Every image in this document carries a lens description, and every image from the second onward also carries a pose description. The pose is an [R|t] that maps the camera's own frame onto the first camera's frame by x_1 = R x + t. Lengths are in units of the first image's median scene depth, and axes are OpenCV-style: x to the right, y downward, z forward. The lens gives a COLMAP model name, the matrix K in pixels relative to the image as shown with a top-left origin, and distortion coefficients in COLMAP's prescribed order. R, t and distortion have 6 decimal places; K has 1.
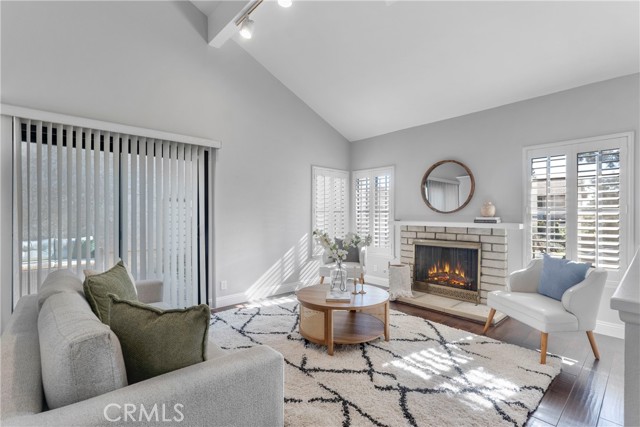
lens RADIAL K [[294.5, 0, 320.0], [0, 294.5, 216.7], [0, 0, 1]] dist [-0.000032, -0.000032]
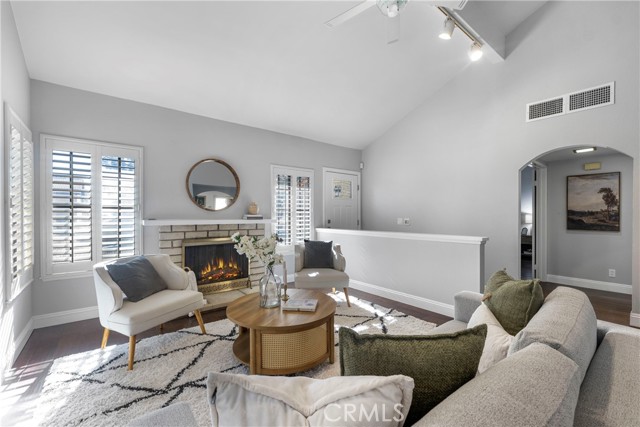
lens RADIAL K [[273.4, 0, 320.0], [0, 273.4, 213.5], [0, 0, 1]] dist [0.000799, 0.000129]
pose [[0.057331, -0.006105, 0.998337, -0.504510], [-0.000097, 0.999981, 0.006121, -0.009356], [-0.998355, -0.000448, 0.057329, 0.590876]]
